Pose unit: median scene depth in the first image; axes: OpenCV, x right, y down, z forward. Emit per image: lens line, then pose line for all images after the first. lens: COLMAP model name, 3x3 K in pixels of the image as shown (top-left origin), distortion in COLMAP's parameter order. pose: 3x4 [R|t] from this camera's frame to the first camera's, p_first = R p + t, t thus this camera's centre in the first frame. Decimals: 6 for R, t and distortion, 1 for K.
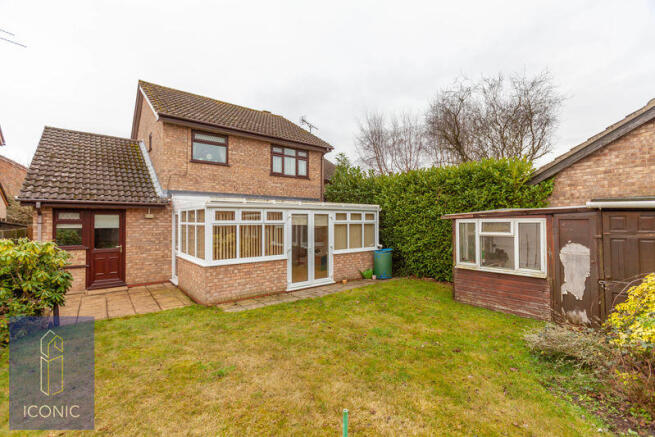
lens RADIAL K [[301.6, 0, 325.5], [0, 301.6, 220.0], [0, 0, 1]] dist [-0.003157, 0.000144]
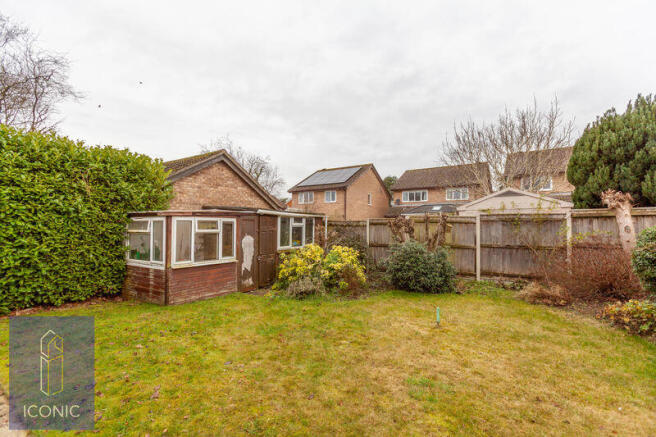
lens RADIAL K [[302.1, 0, 325.4], [0, 302.1, 219.5], [0, 0, 1]] dist [-0.003157, 0.000144]
pose [[-0.279838, 0.026243, 0.959688, -0.679519], [-0.006876, 0.999546, -0.029338, 0.035044], [-0.960023, -0.014809, -0.279531, 0.928589]]
